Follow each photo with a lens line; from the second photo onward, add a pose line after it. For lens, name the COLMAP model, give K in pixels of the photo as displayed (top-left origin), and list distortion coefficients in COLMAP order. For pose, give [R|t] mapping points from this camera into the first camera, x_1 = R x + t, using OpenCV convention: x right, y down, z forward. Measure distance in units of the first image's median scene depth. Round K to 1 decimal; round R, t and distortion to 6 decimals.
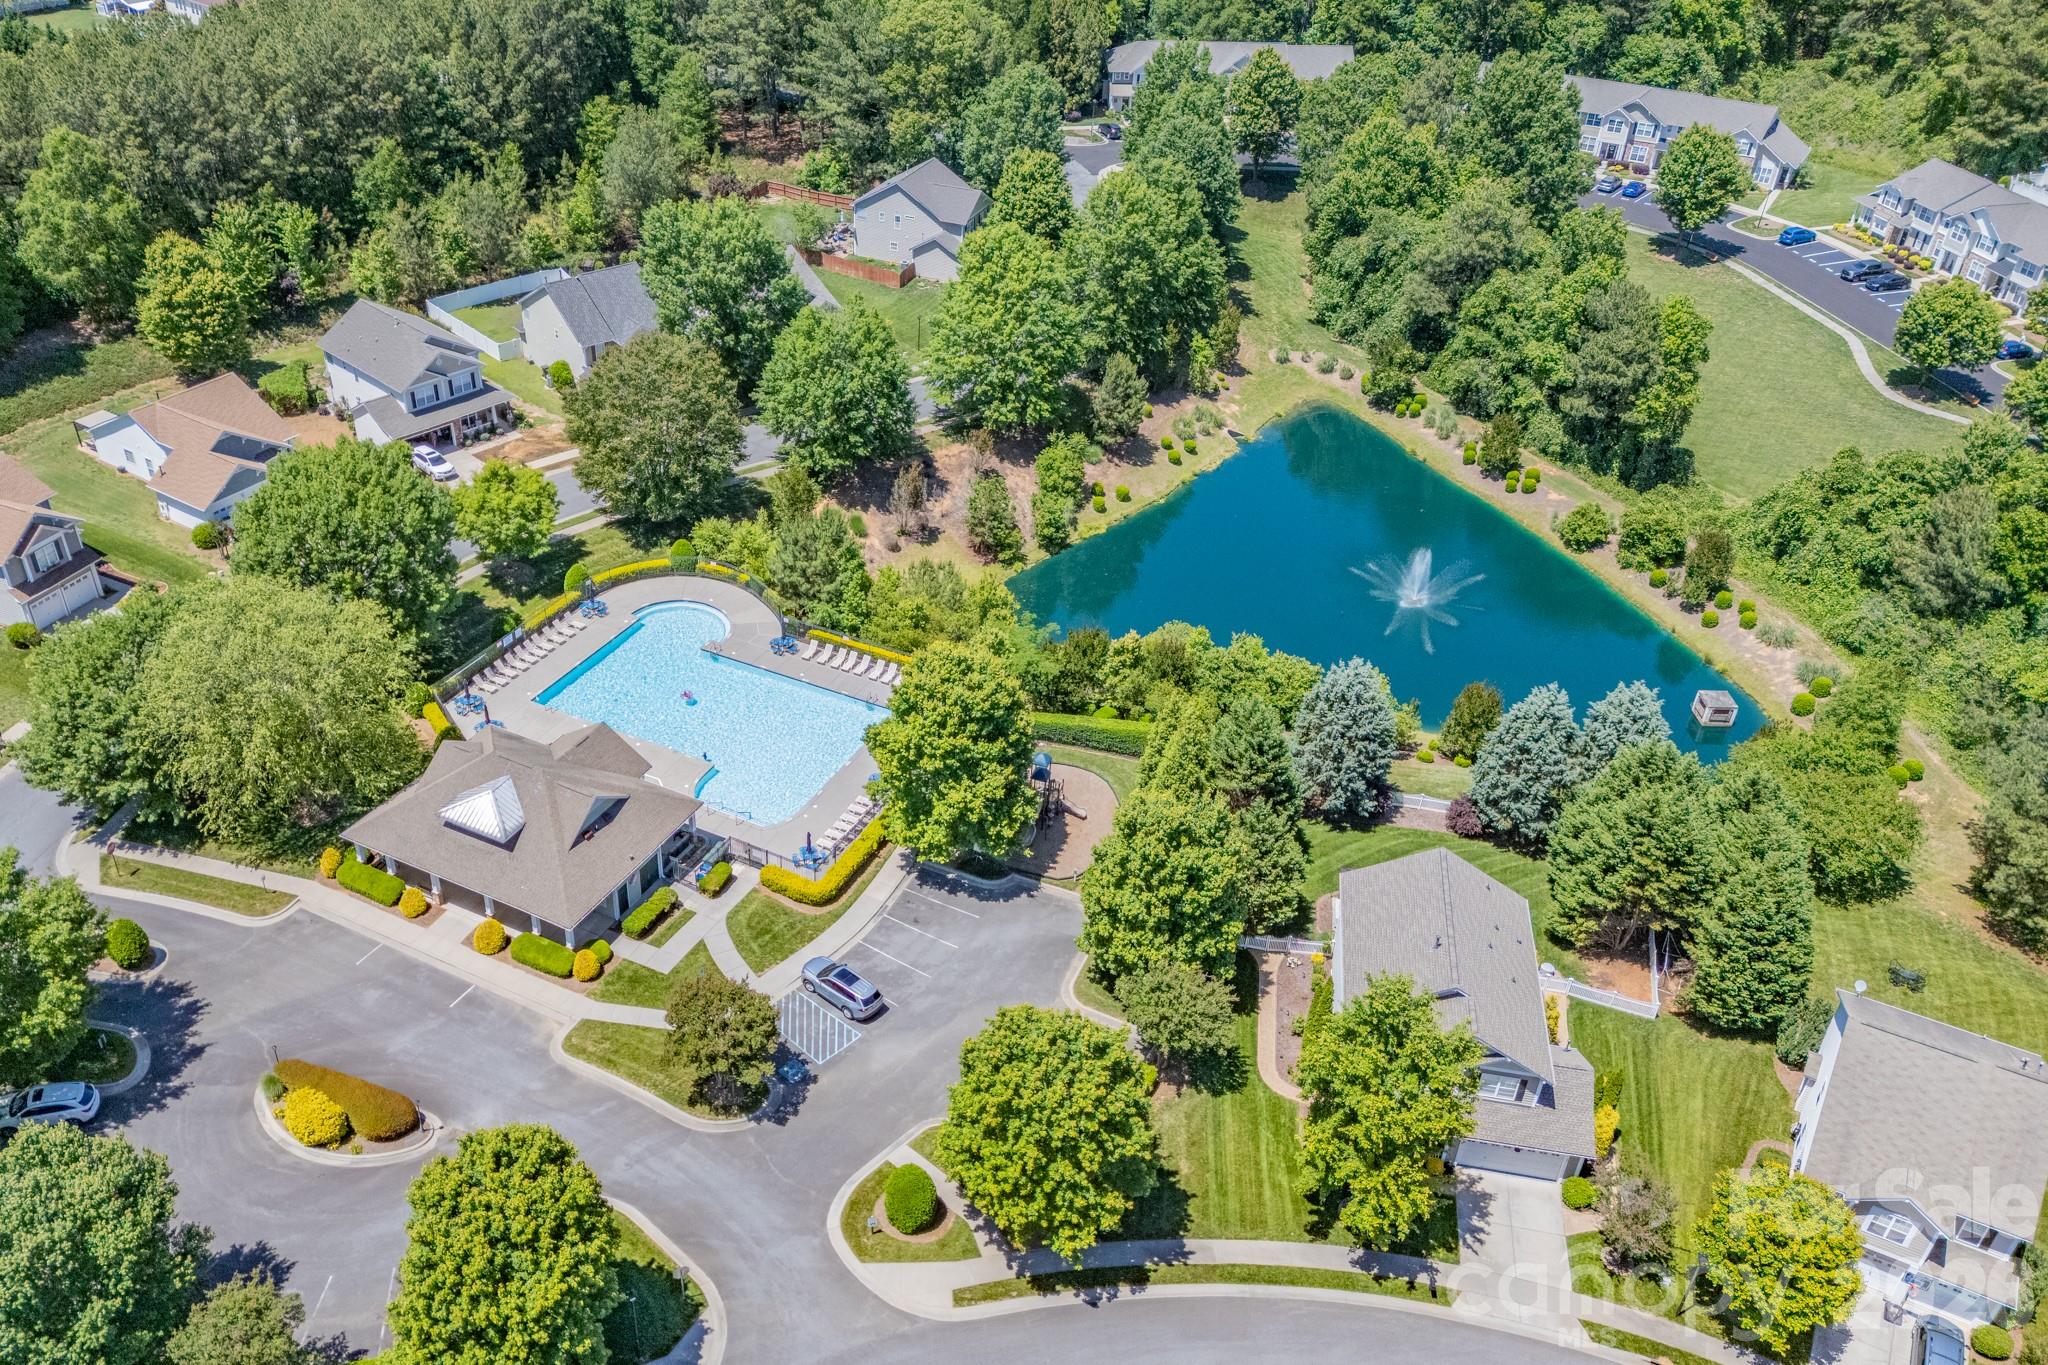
lens RADIAL K [[1682.2, 0, 909.9], [0, 1682.2, 724.6], [0, 0, 1]] dist [0.078042, -0.080678]
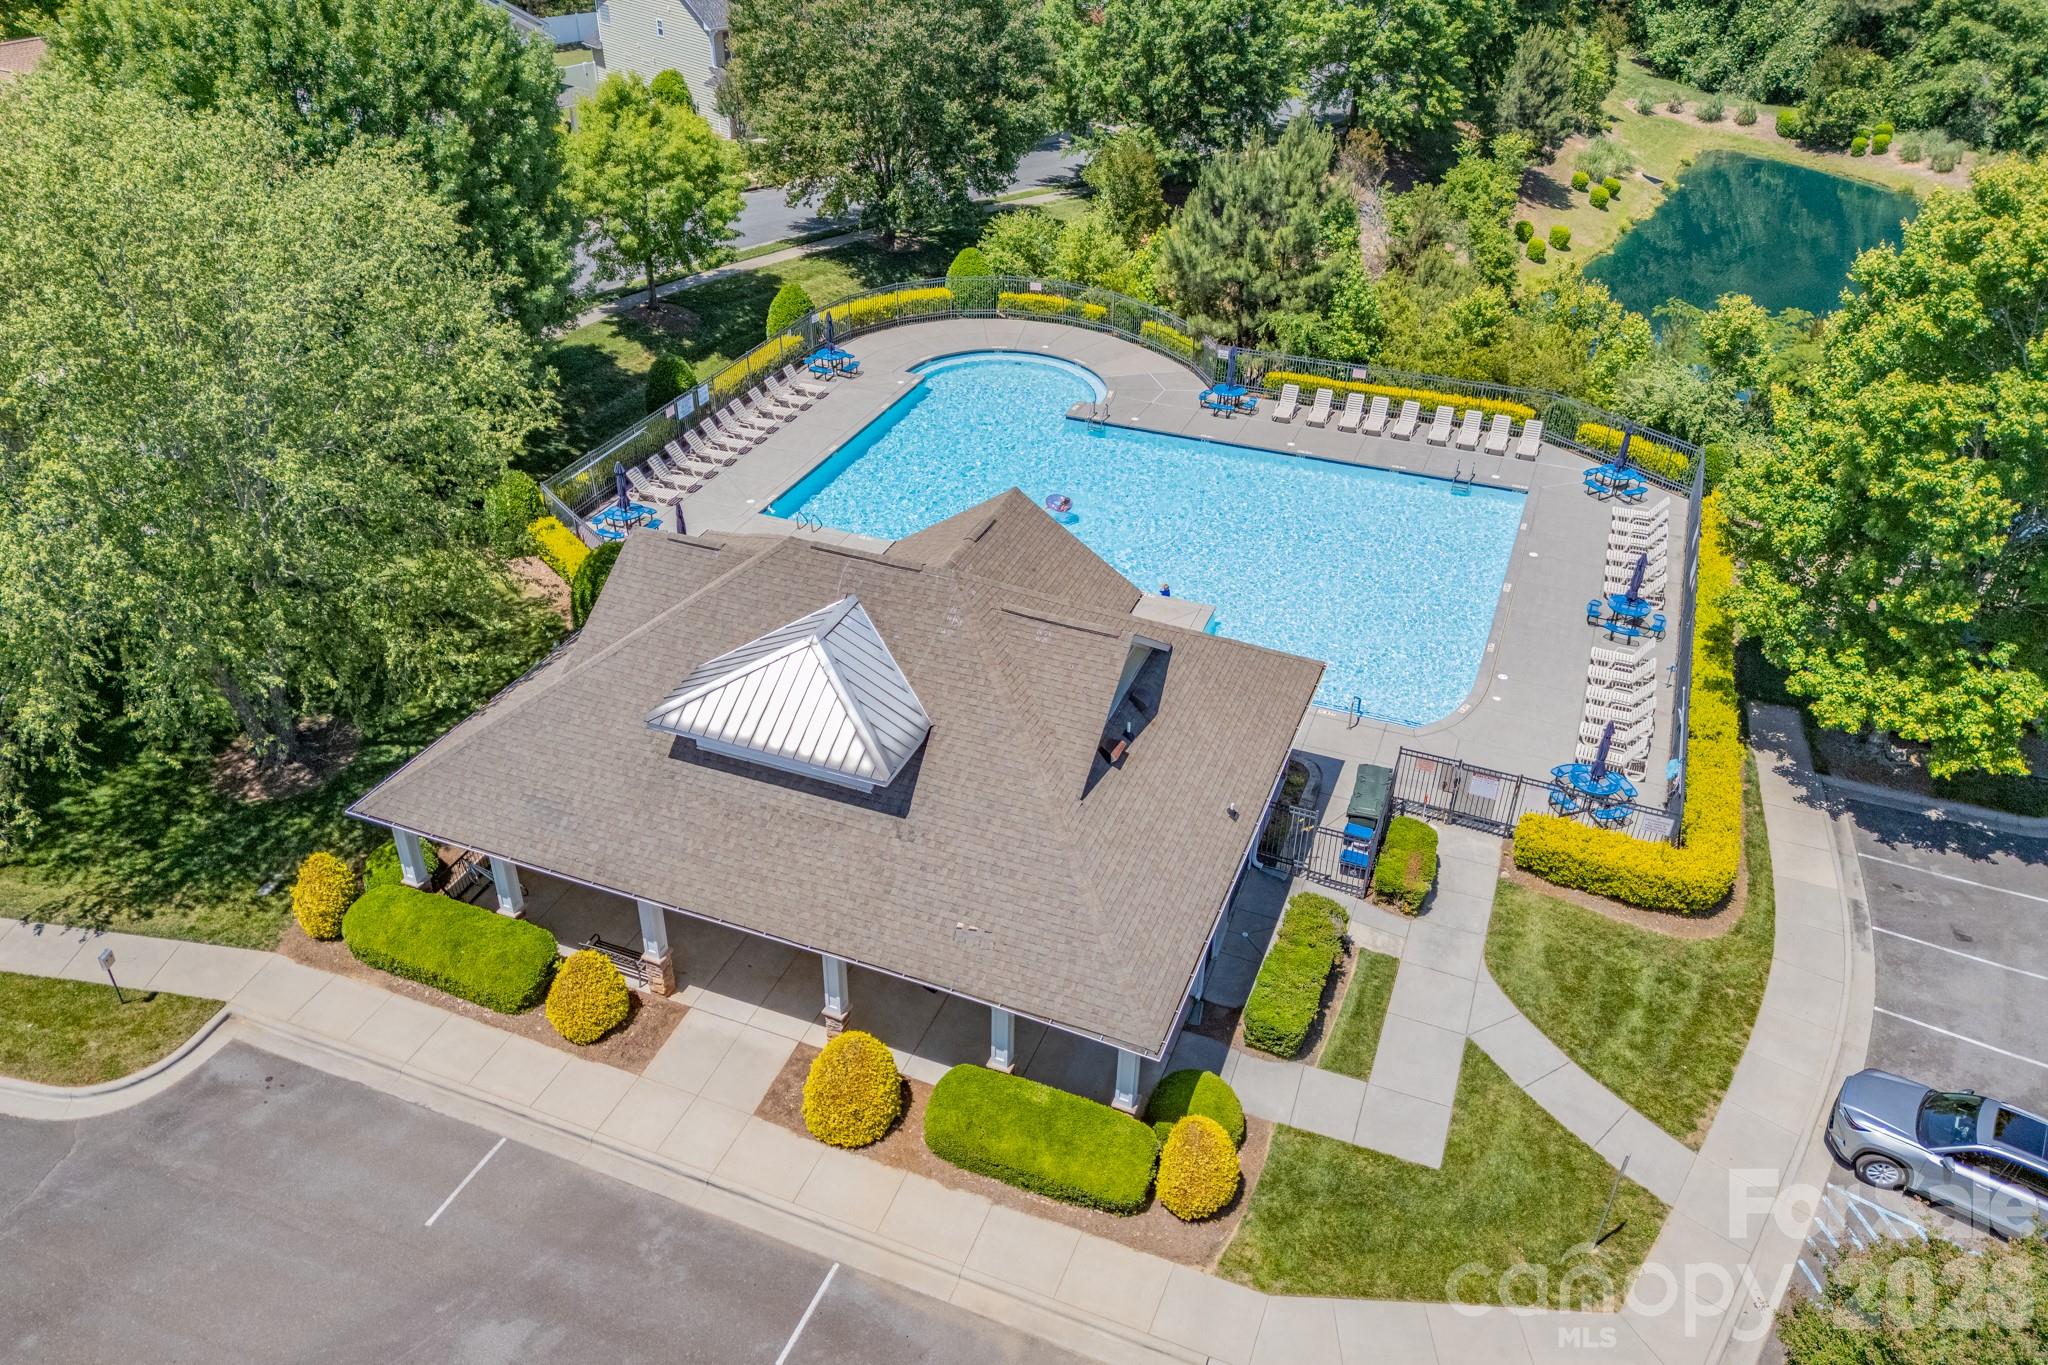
lens RADIAL K [[1510.3, 0, 1024.0], [0, 1510.3, 682.5], [0, 0, 1]] dist [0.084429, -0.067381]
pose [[0.992958, -0.062841, 0.100424, -0.146195], [0.066027, 0.997404, -0.028720, 0.036163], [-0.098359, 0.035149, 0.994530, 0.431156]]
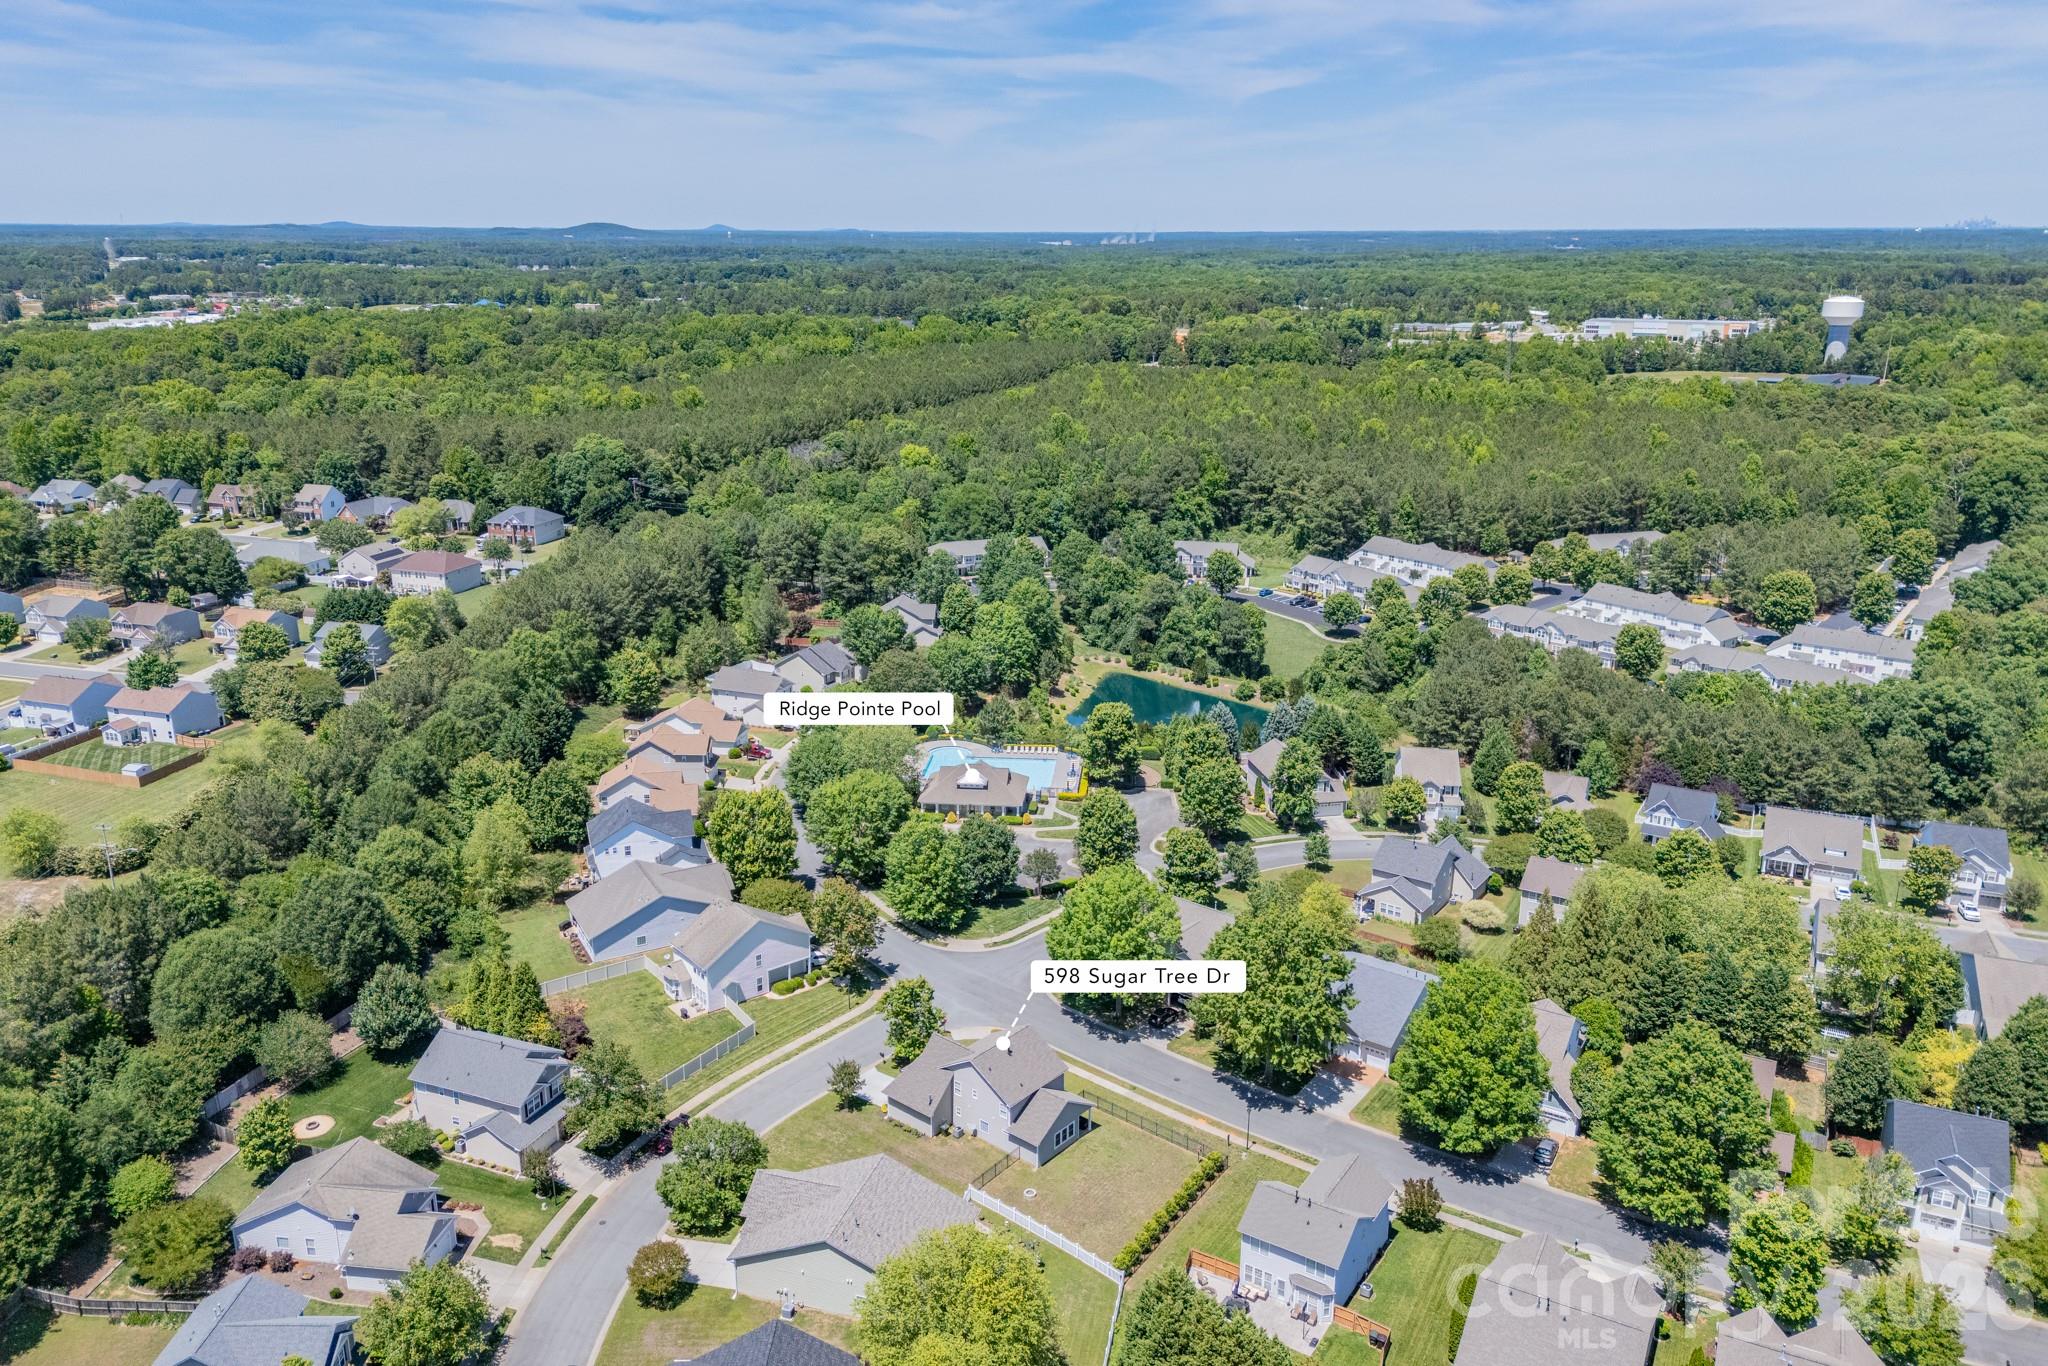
lens RADIAL K [[1510.3, 0, 1024.0], [0, 1510.3, 683.0], [0, 0, 1]] dist [0.084429, -0.067381]
pose [[0.922172, -0.121839, 0.367089, -0.656016], [0.230821, 0.934915, -0.269546, 0.364860], [-0.310356, 0.333300, 0.890276, -0.798440]]
